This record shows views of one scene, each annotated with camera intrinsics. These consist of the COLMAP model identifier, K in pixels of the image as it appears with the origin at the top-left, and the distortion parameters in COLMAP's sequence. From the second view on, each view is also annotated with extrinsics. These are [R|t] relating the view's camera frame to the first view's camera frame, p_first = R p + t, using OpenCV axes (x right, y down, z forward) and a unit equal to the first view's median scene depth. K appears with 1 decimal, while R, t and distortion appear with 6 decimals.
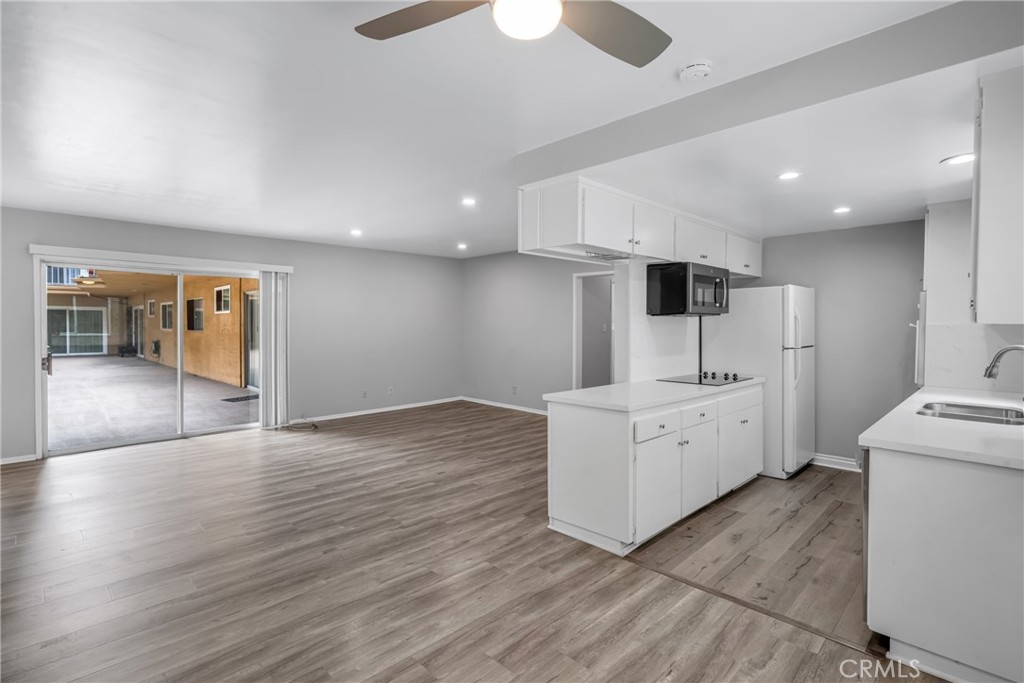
lens RADIAL K [[495.4, 0, 518.9], [0, 495.4, 334.0], [0, 0, 1]] dist [-0.010032, 0.005761]
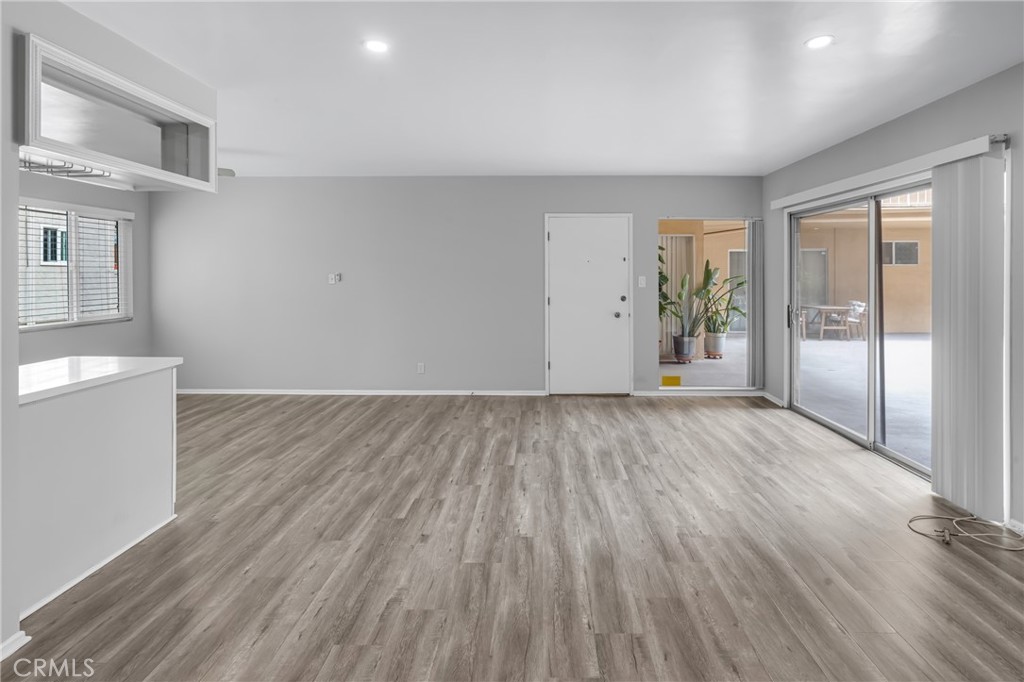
lens RADIAL K [[495.4, 0, 521.7], [0, 495.4, 269.0], [0, 0, 1]] dist [-0.010032, 0.005761]
pose [[-0.733889, -0.009837, -0.679198, 0.149589], [-0.014140, 0.999900, 0.000796, -0.031120], [0.679122, 0.010188, -0.733955, 1.492105]]
